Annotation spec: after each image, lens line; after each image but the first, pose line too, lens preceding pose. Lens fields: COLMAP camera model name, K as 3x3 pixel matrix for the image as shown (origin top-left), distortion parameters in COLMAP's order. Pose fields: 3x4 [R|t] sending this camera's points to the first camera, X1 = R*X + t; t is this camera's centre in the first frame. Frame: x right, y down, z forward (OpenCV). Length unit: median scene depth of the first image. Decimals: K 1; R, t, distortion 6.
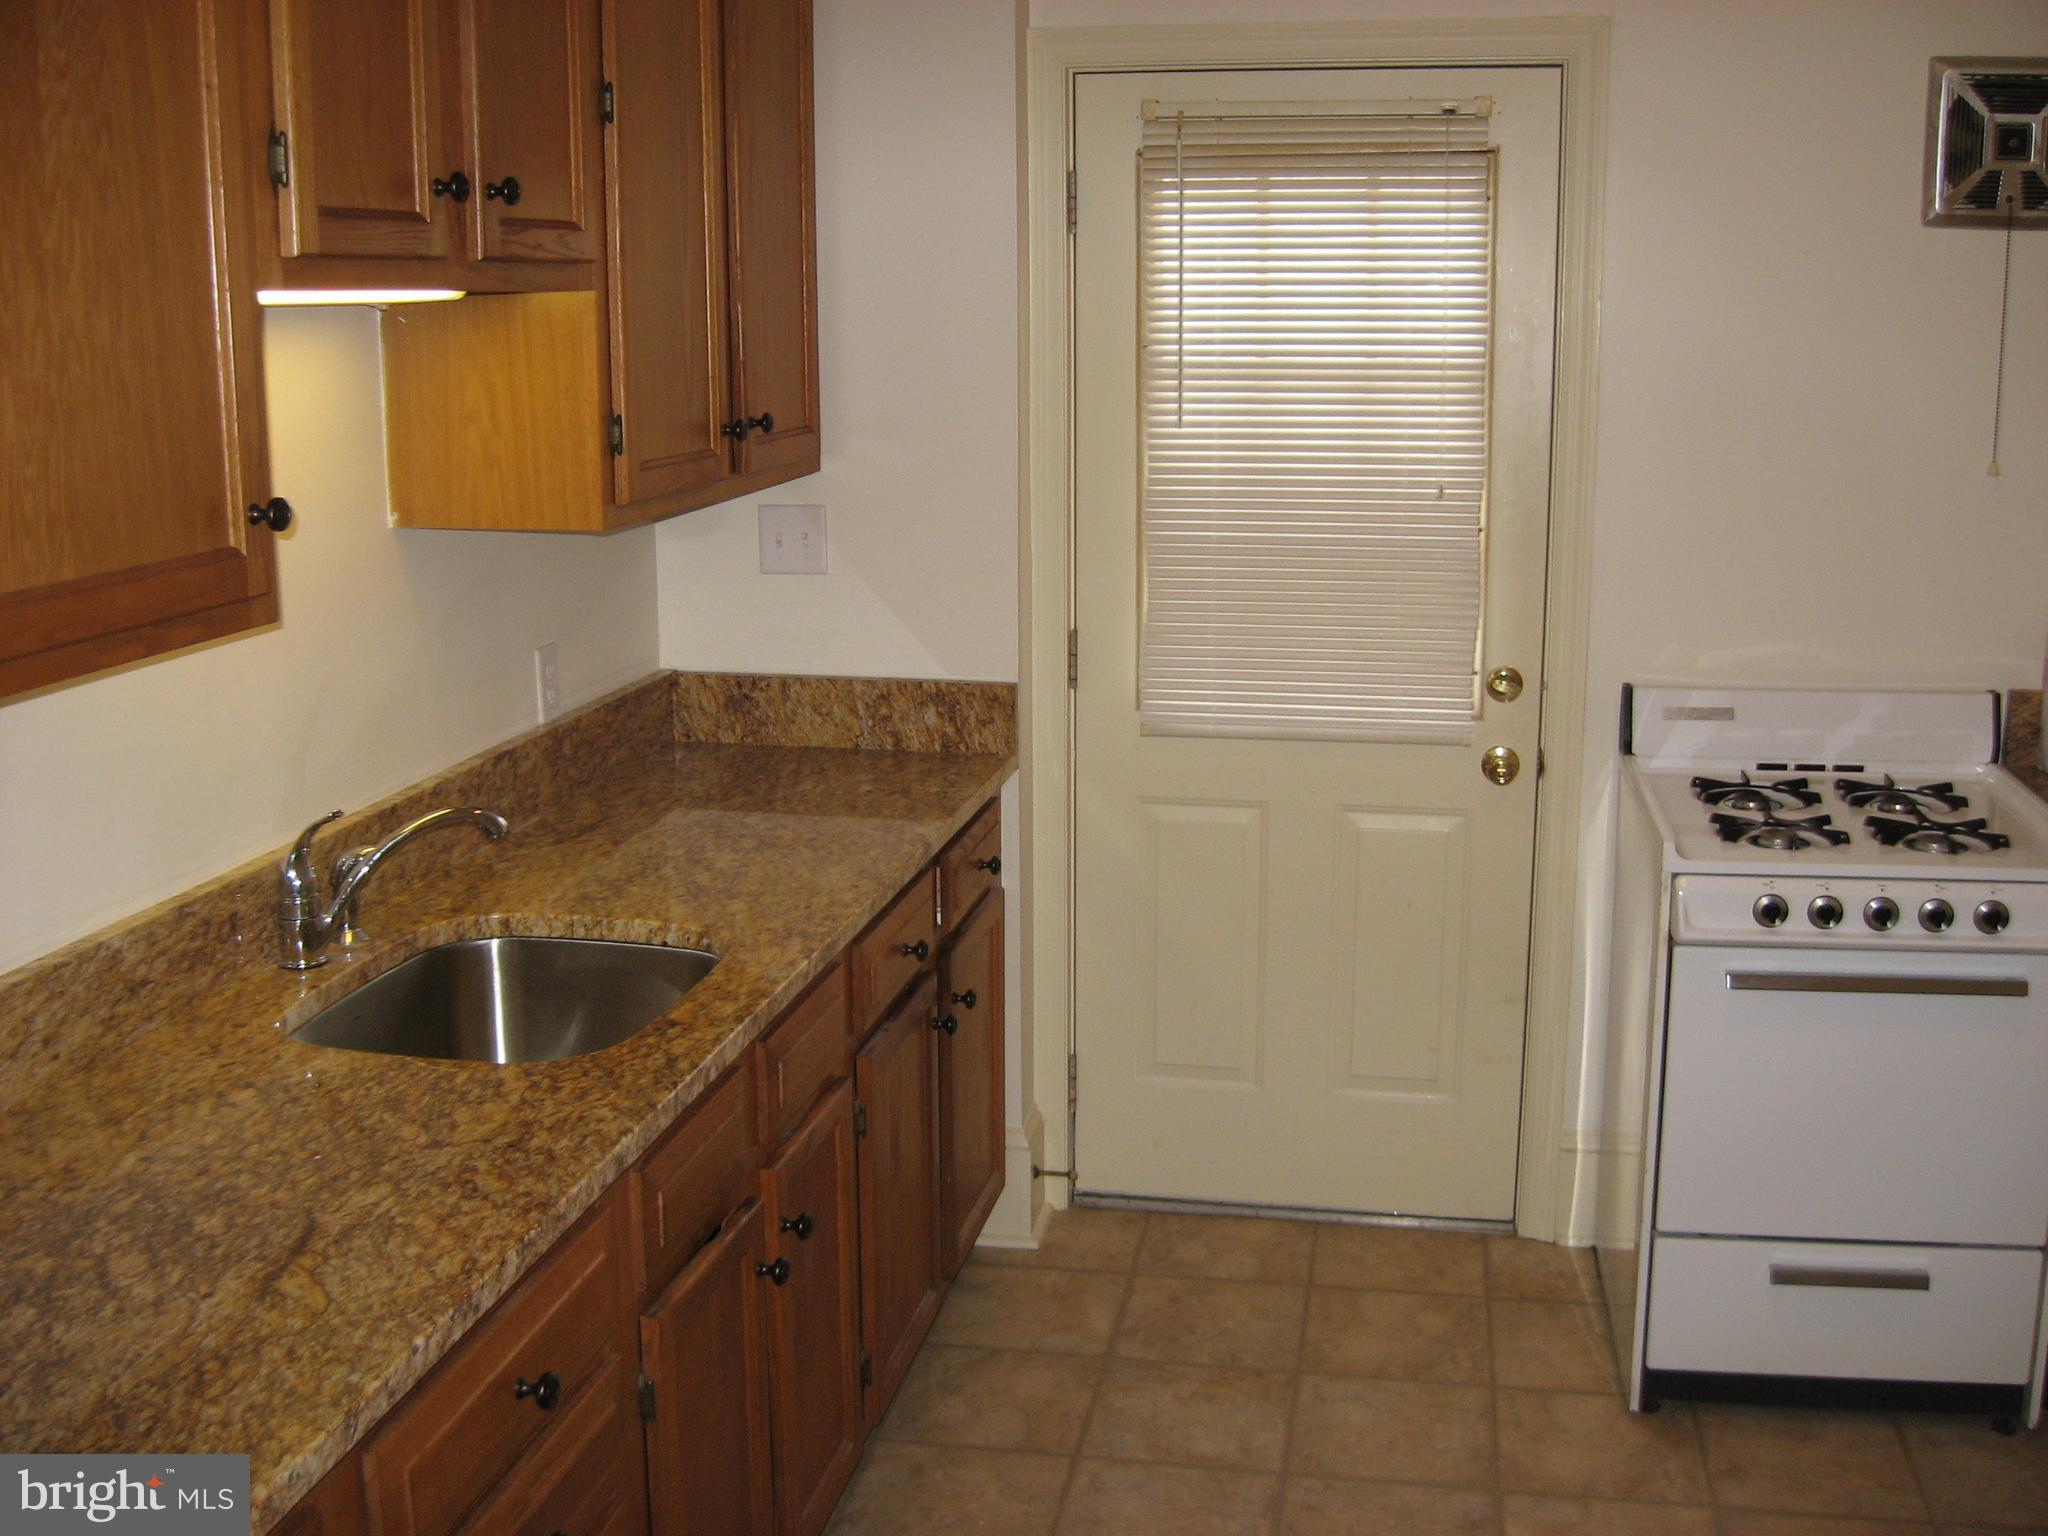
lens RADIAL K [[2151.4, 0, 1032.2], [0, 2151.4, 739.8], [0, 0, 1]] dist [-0.135185, 0.066374]
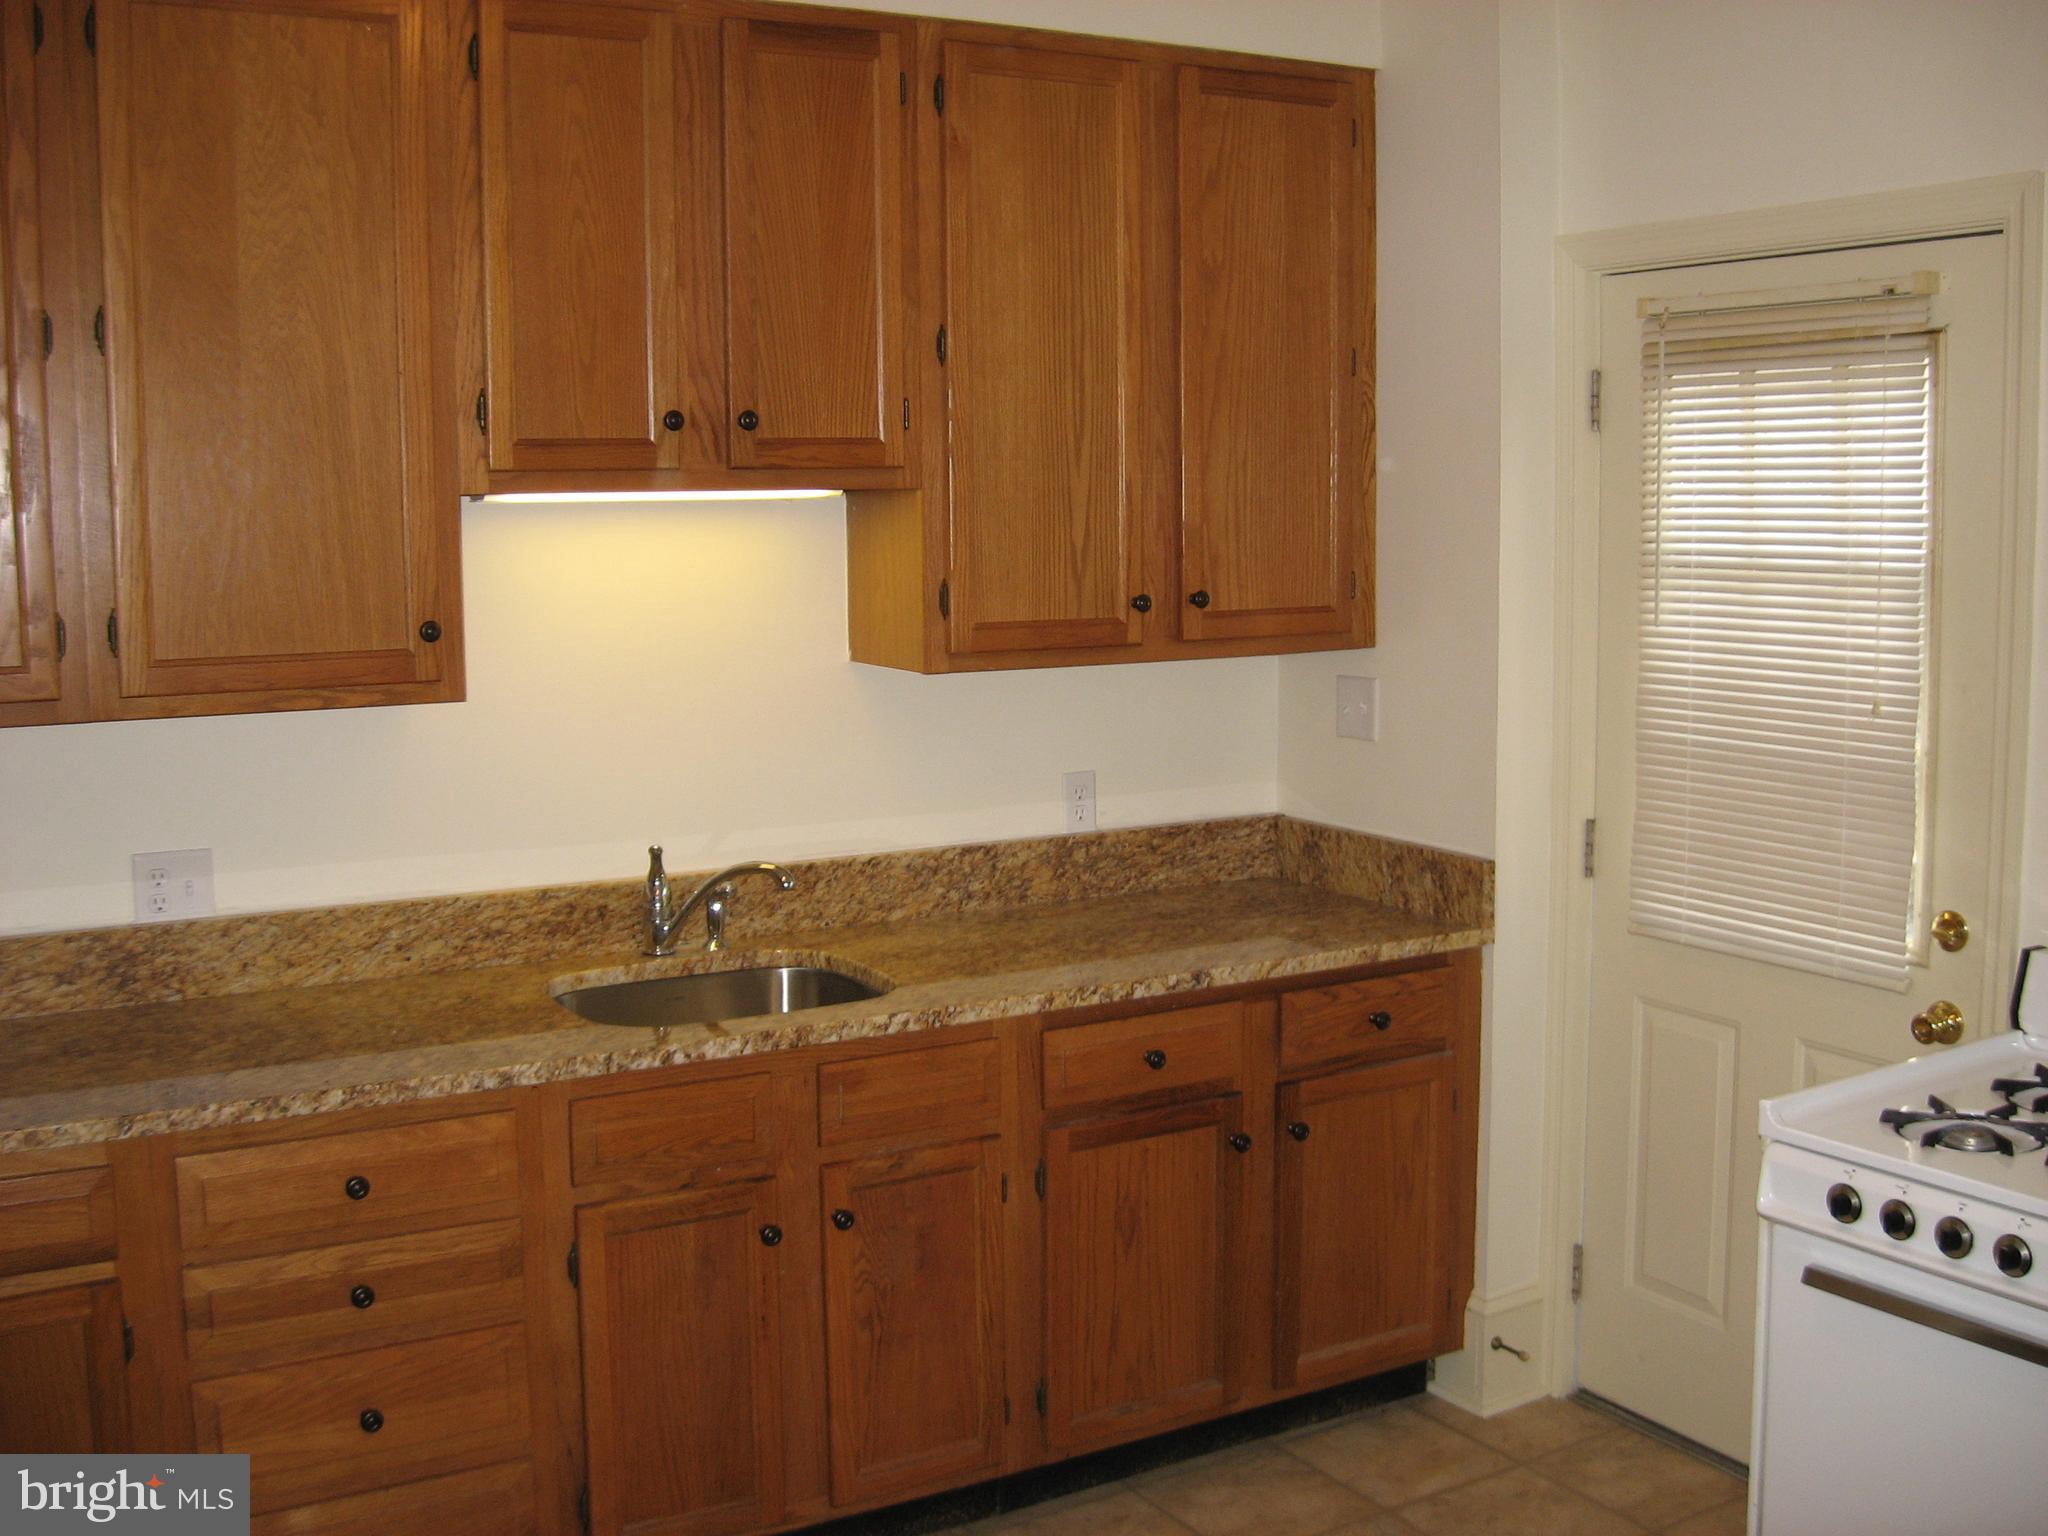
lens RADIAL K [[2169.4, 0, 1024.0], [0, 2169.4, 768.0], [0, 0, 1]] dist [-0.149853, 0.183404]
pose [[0.660078, 0.095828, -0.745060, 0.649425], [-0.147281, 0.989089, -0.003267, -0.035902], [0.736618, 0.111889, 0.666990, 0.140441]]
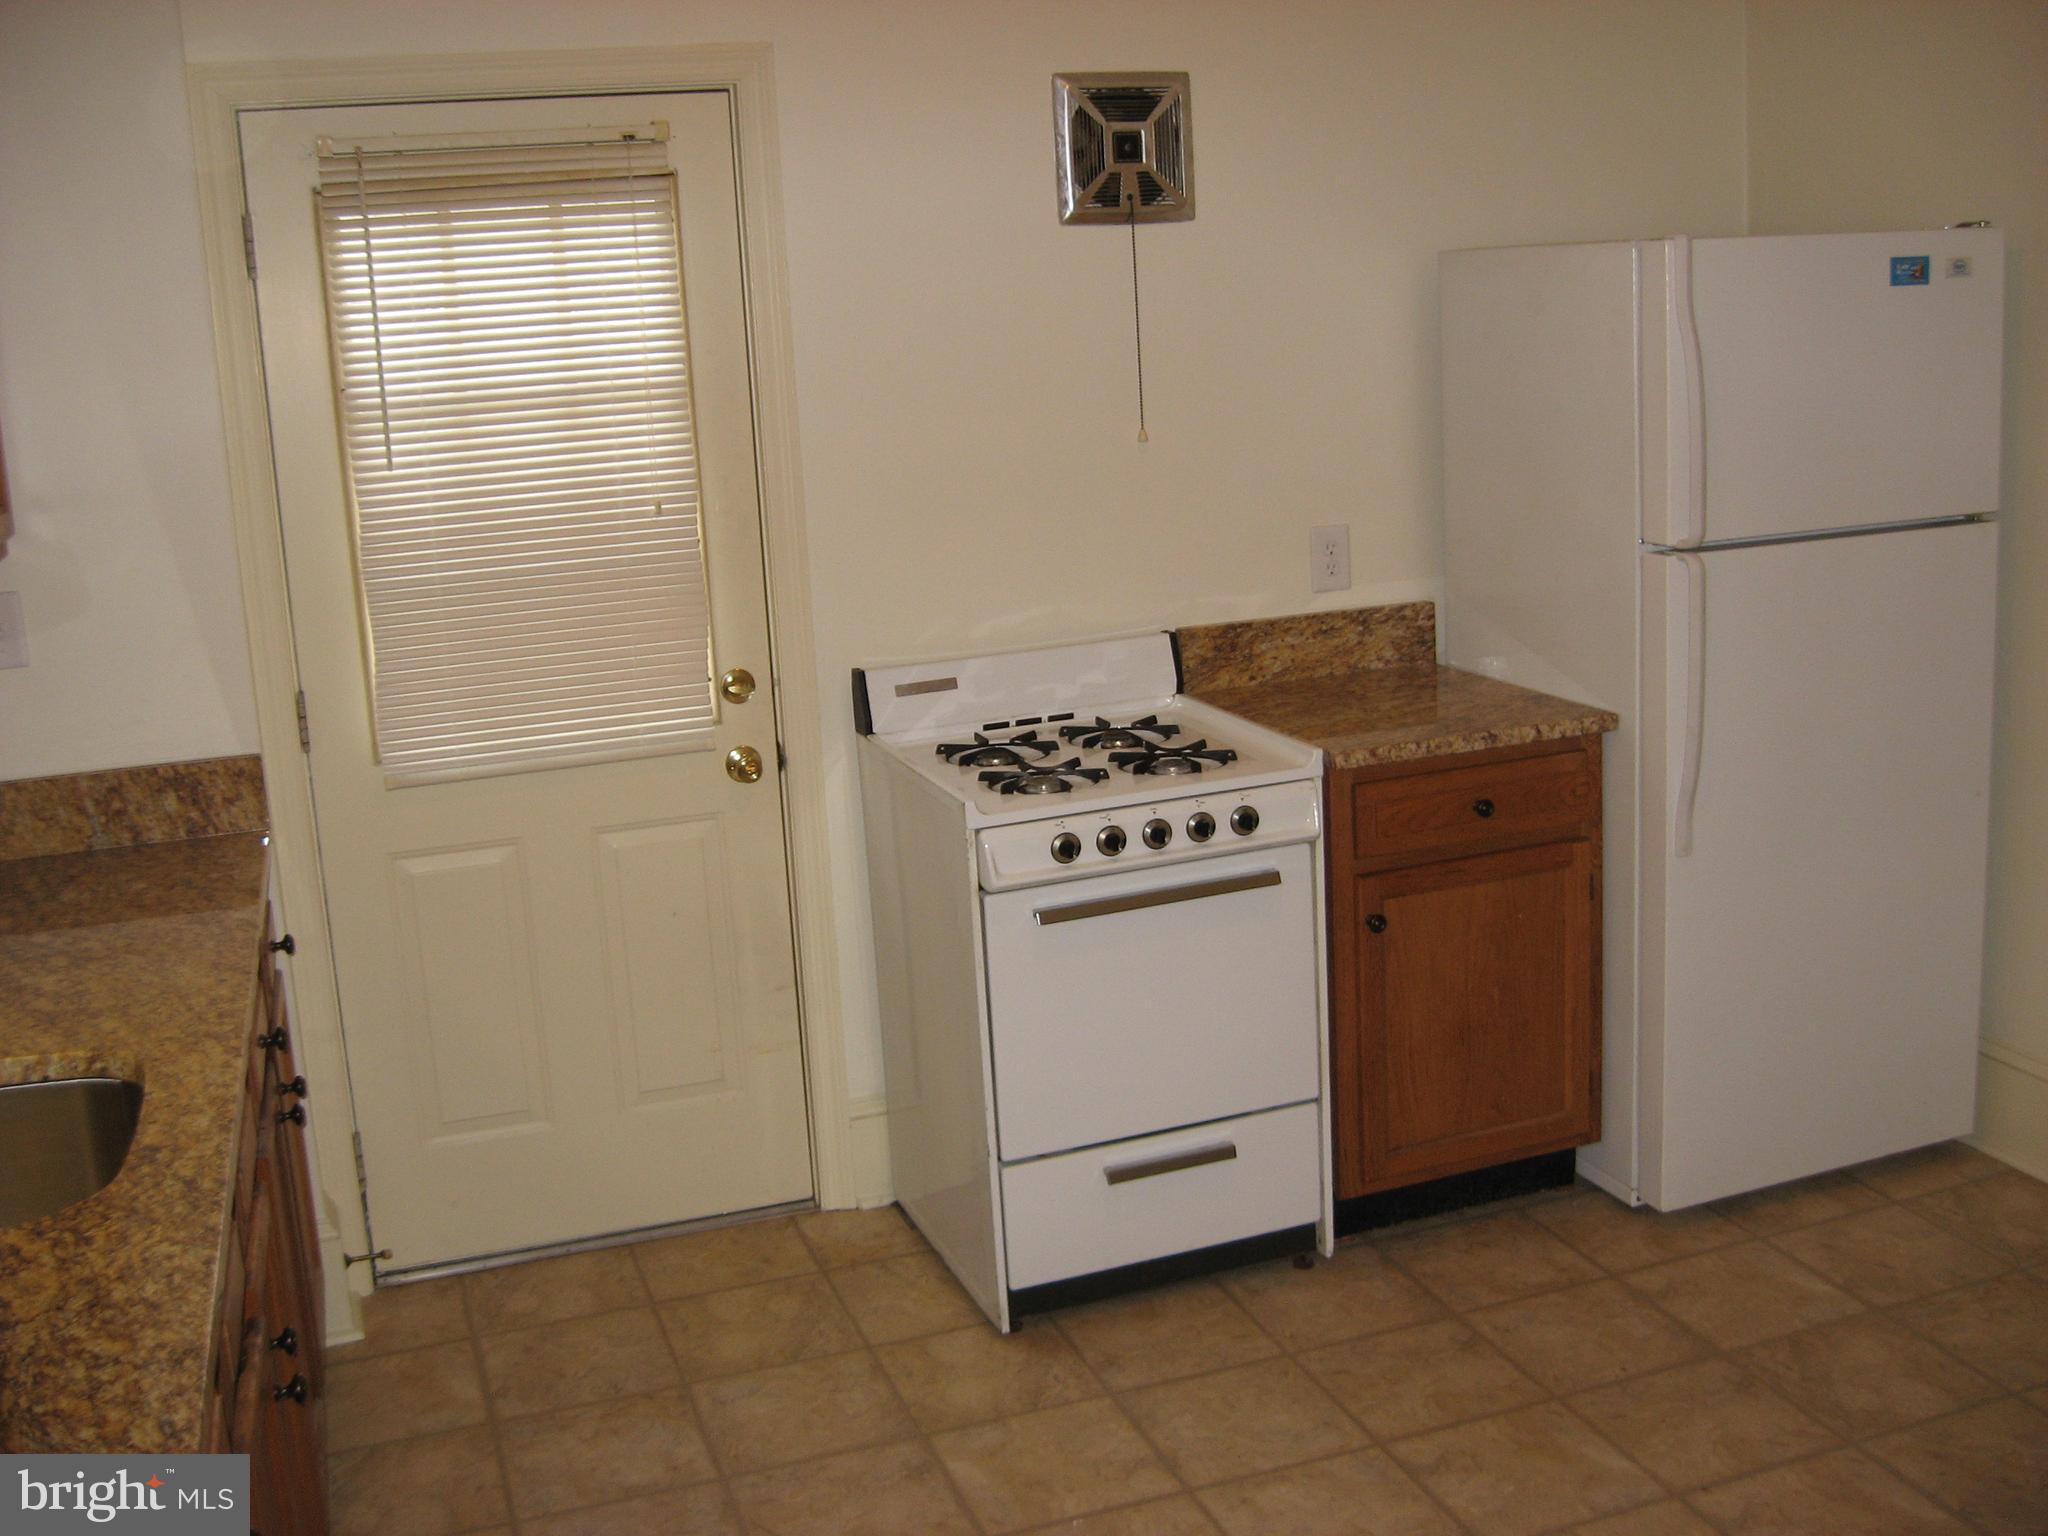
lens RADIAL K [[2151.4, 0, 1032.2], [0, 2151.4, 739.8], [0, 0, 1]] dist [-0.135185, 0.066374]
pose [[0.866524, -0.142682, 0.478307, -0.165755], [0.150973, 0.988308, 0.021308, -0.000986], [-0.475755, 0.053748, 0.877934, 0.021802]]
